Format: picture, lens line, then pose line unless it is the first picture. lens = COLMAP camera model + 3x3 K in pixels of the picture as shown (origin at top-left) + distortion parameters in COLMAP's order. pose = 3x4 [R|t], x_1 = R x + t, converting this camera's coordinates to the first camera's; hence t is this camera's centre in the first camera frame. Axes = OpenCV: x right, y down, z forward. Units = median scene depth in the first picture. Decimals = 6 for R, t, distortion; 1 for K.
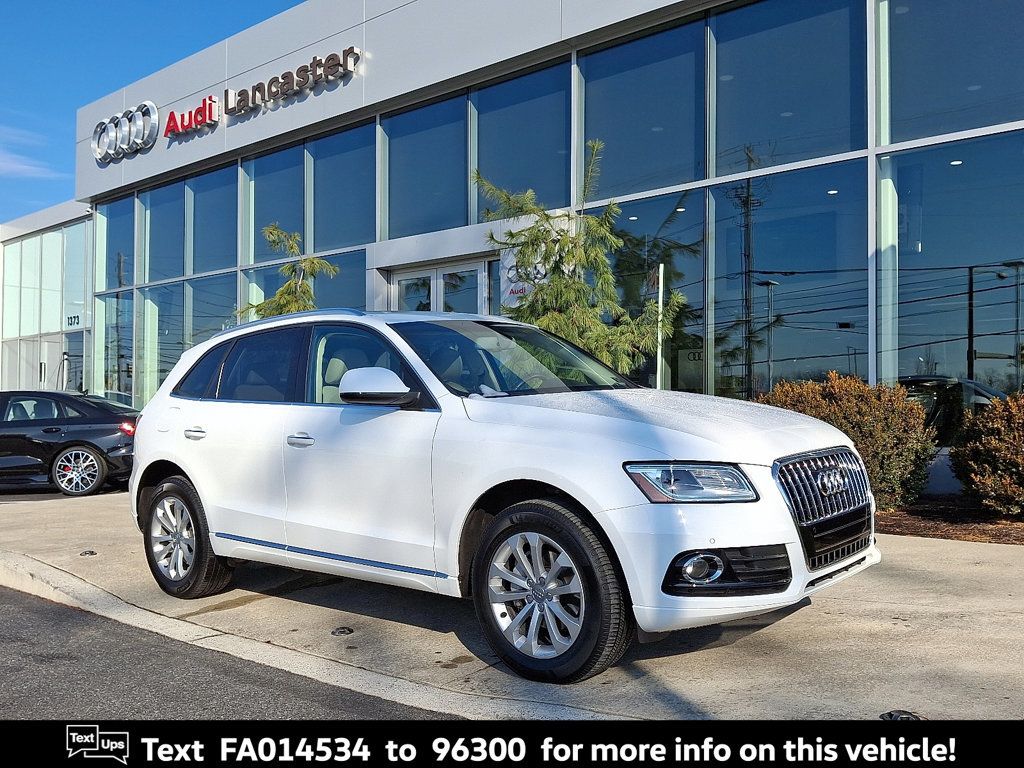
lens RADIAL K [[946.6, 0, 512.0], [0, 946.6, 384.0], [0, 0, 1]] dist [0.116643, 0.004759]
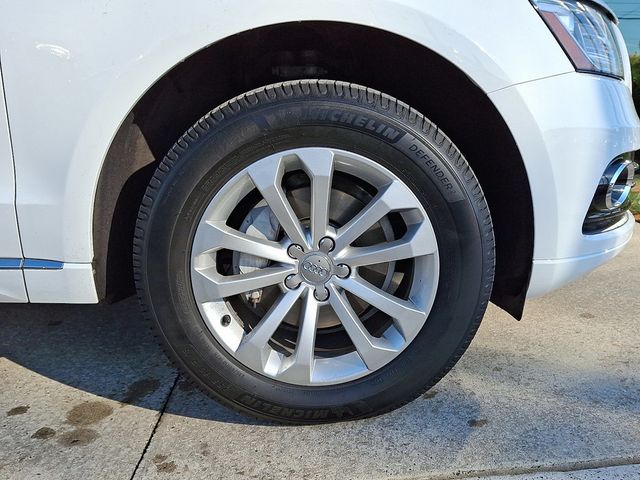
lens RADIAL K [[574.0, 0, 317.0], [0, 574.0, 258.0], [0, 0, 1]] dist [0.139723, -0.291788]
pose [[0.730902, -0.150589, 0.665661, -0.160250], [-0.026466, 0.968366, 0.248128, 0.125610], [-0.681969, -0.198975, 0.703795, 0.713332]]
